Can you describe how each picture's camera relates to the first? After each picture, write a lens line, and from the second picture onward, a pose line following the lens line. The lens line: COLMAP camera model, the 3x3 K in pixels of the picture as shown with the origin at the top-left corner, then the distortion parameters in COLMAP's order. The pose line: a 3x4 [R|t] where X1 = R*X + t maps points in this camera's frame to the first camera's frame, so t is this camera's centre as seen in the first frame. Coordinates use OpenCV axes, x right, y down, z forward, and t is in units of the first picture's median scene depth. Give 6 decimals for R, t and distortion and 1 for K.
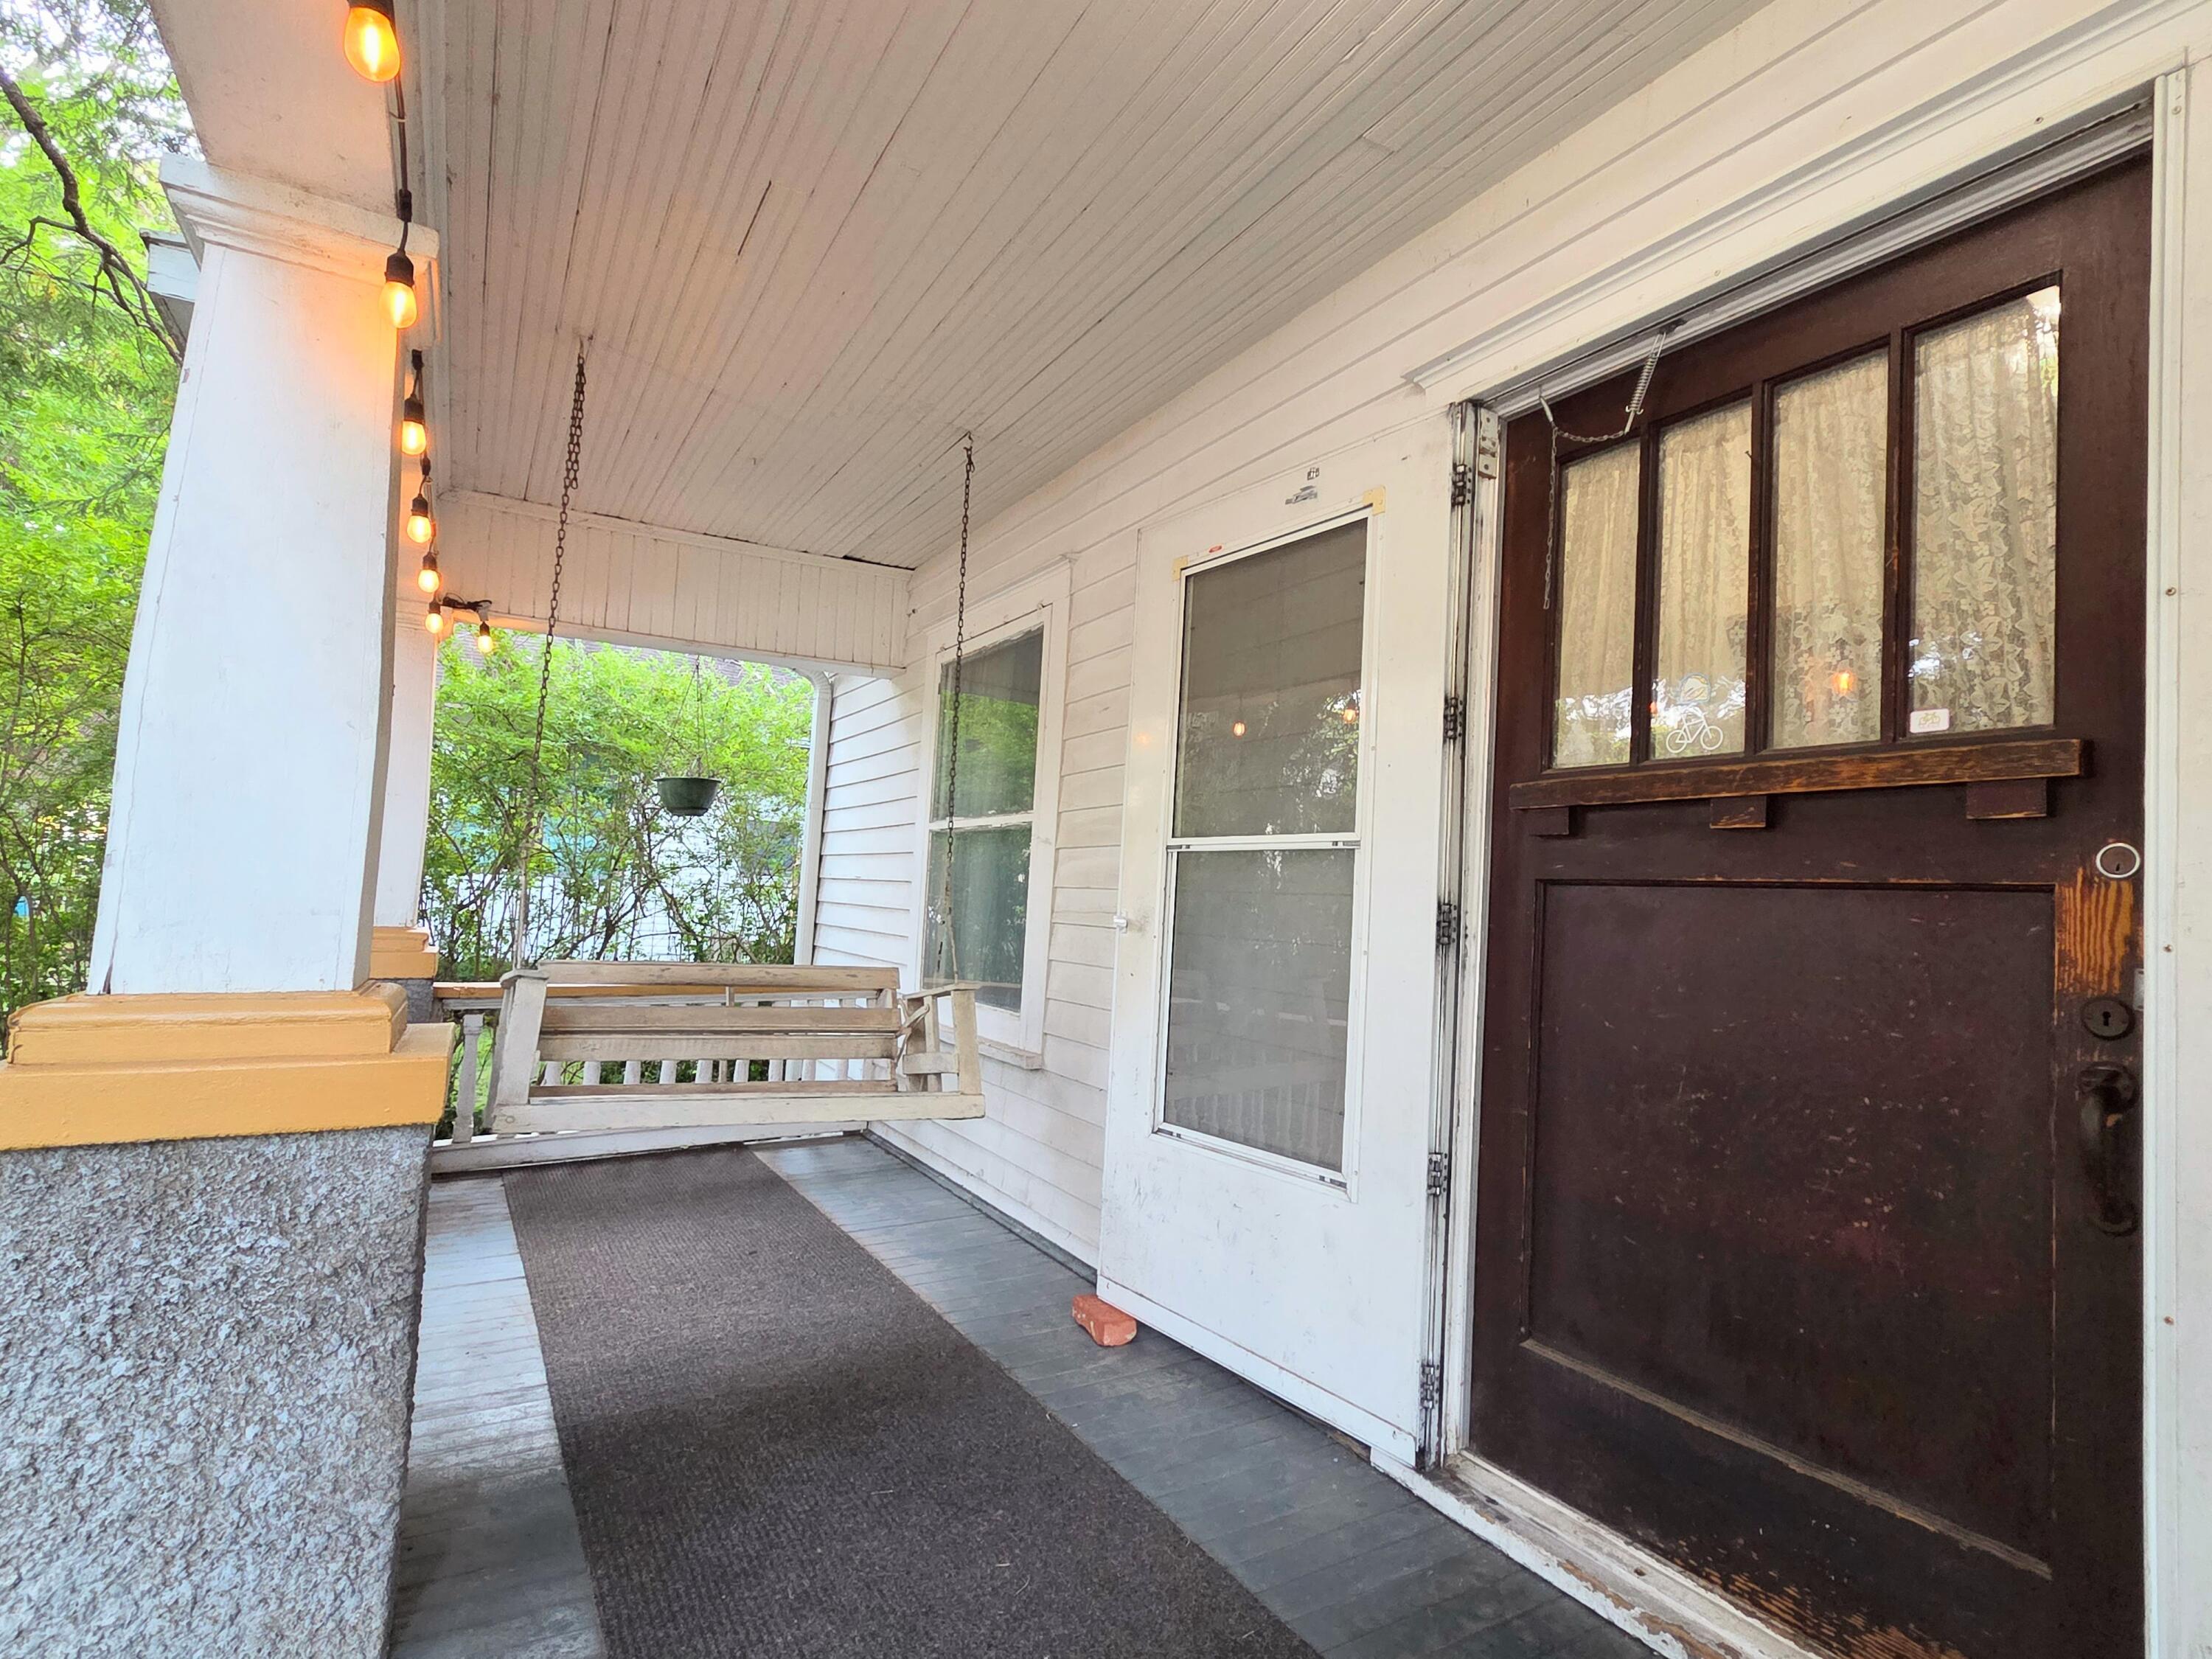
lens RADIAL K [[1172.4, 0, 1106.0], [0, 1172.4, 829.5], [0, 0, 1]] dist [0.046045, -0.032386]
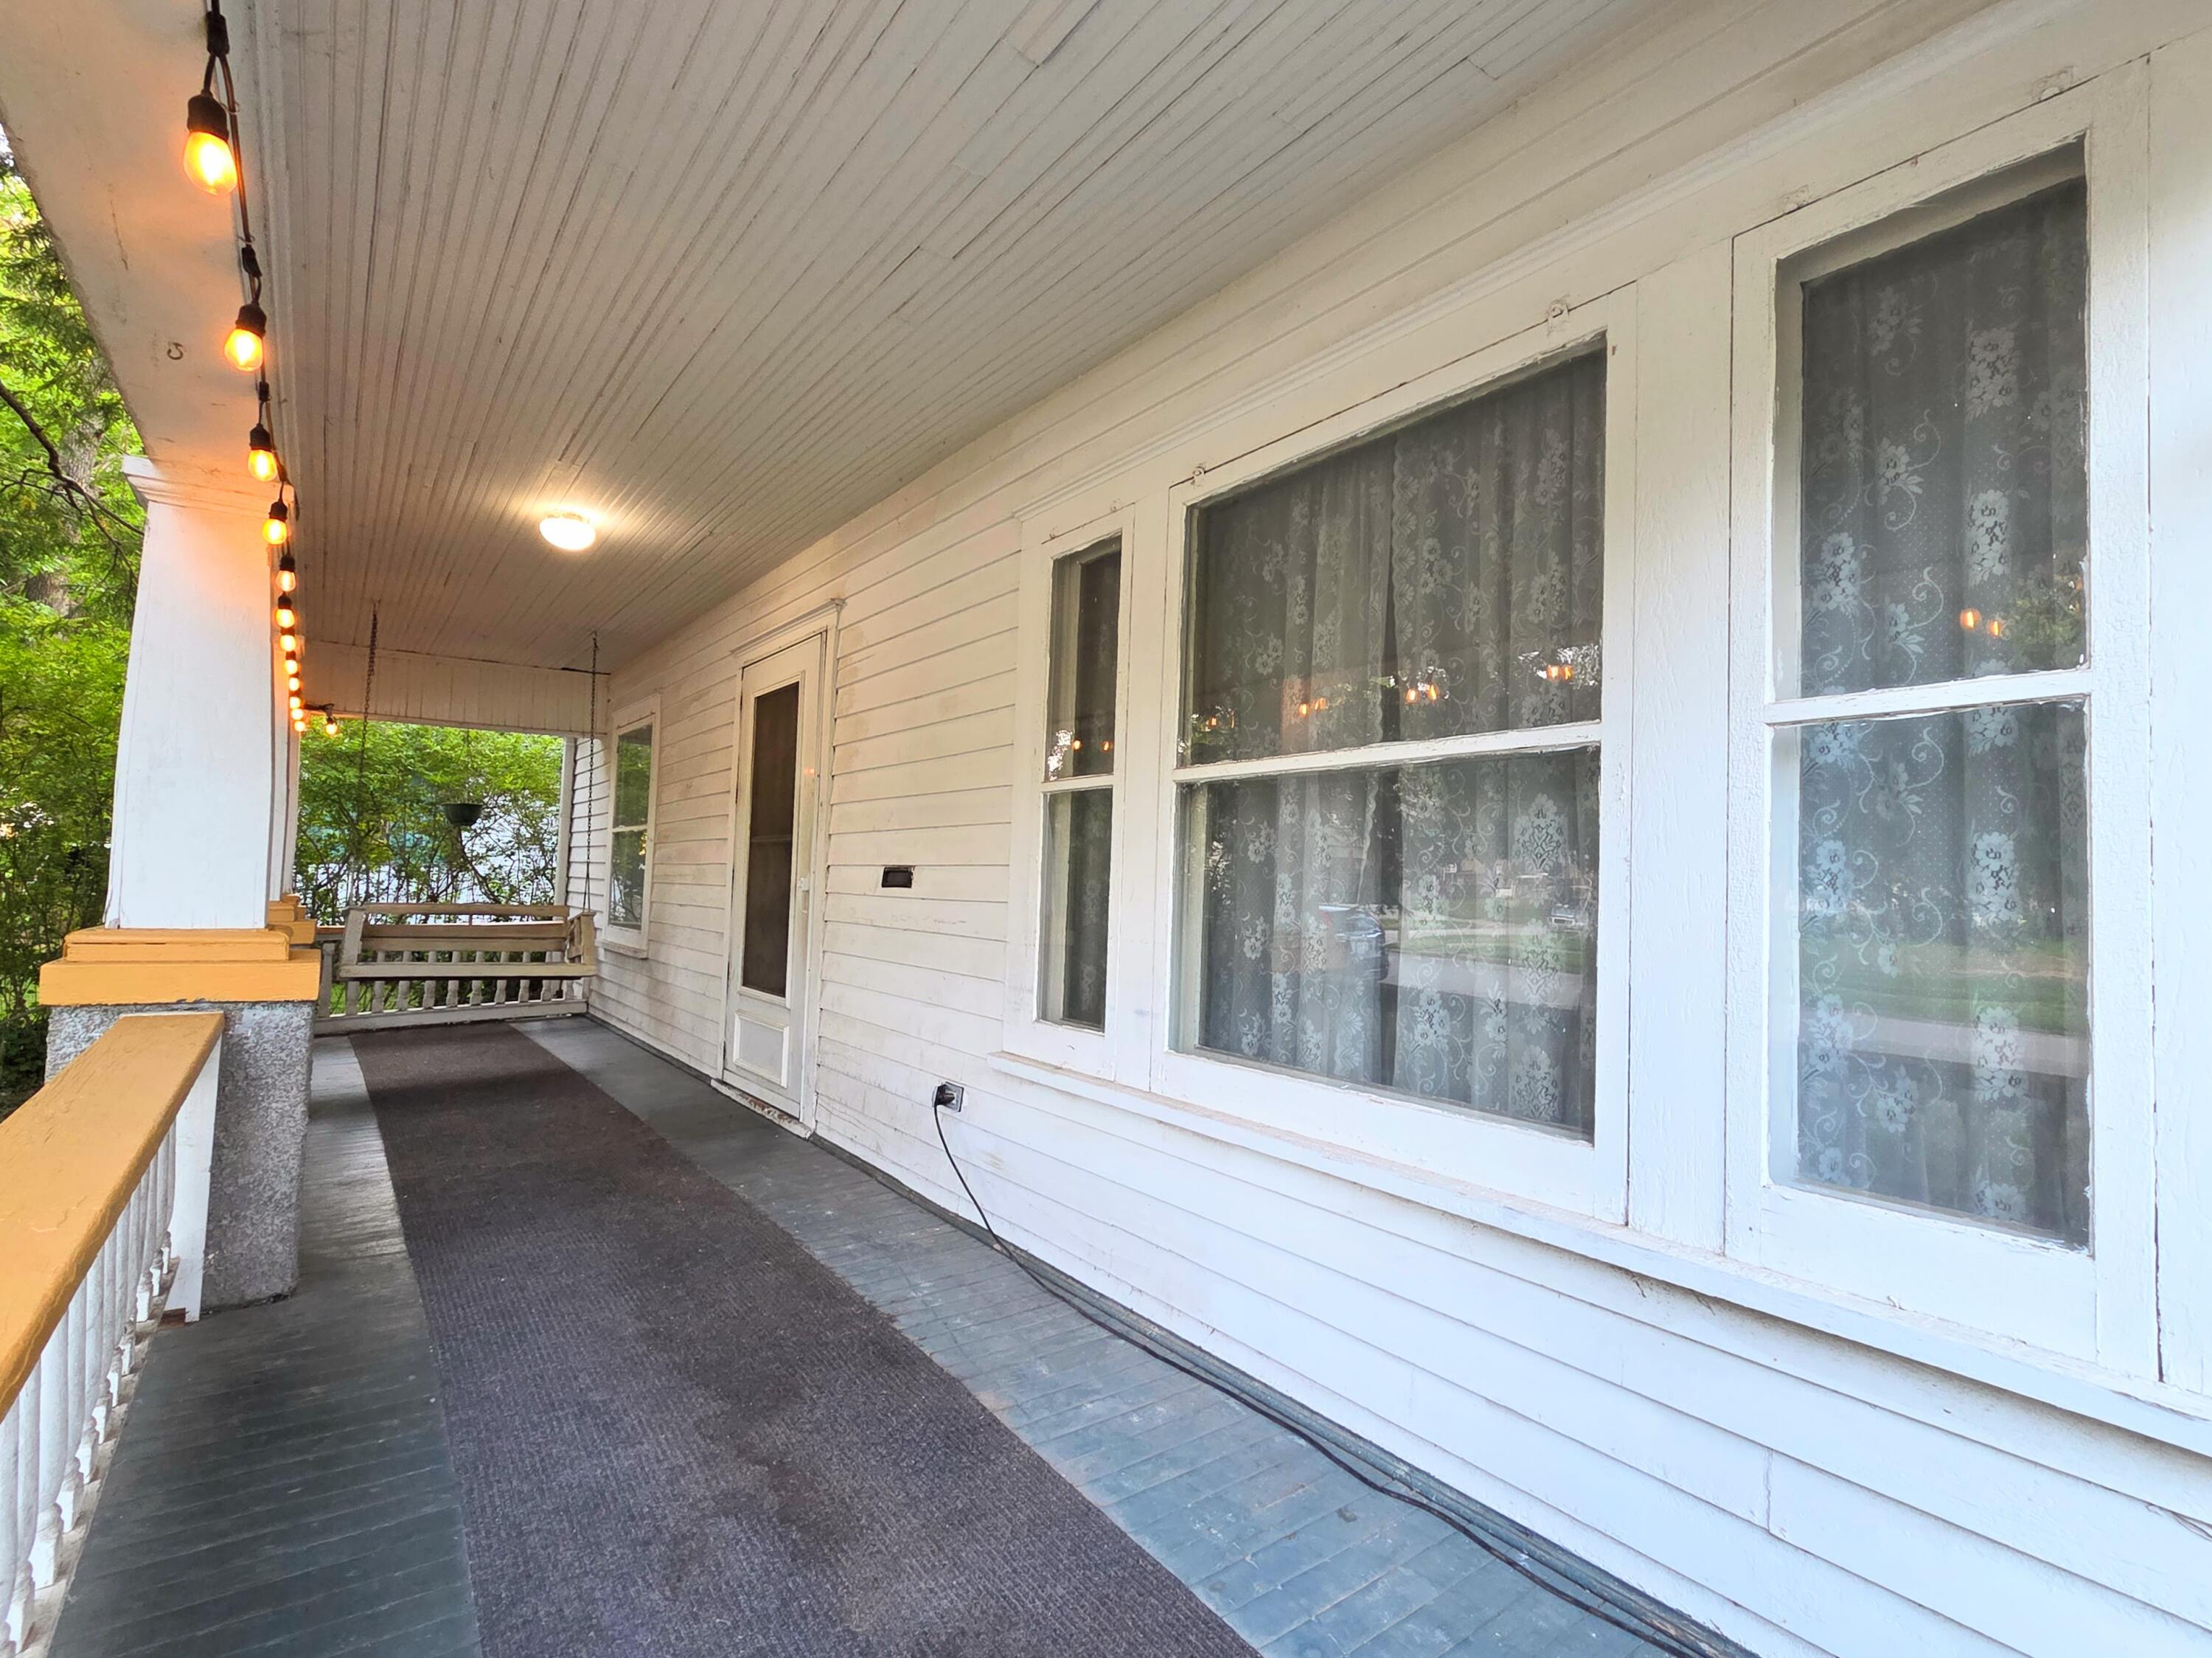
lens RADIAL K [[1112.7, 0, 1145.9], [0, 1112.7, 837.0], [0, 0, 1]] dist [-0.001278, 0.000477]
pose [[0.989922, -0.013838, 0.140934, 0.379127], [0.010816, 0.999695, 0.022185, -0.019932], [-0.141198, -0.020437, 0.989770, -0.695819]]
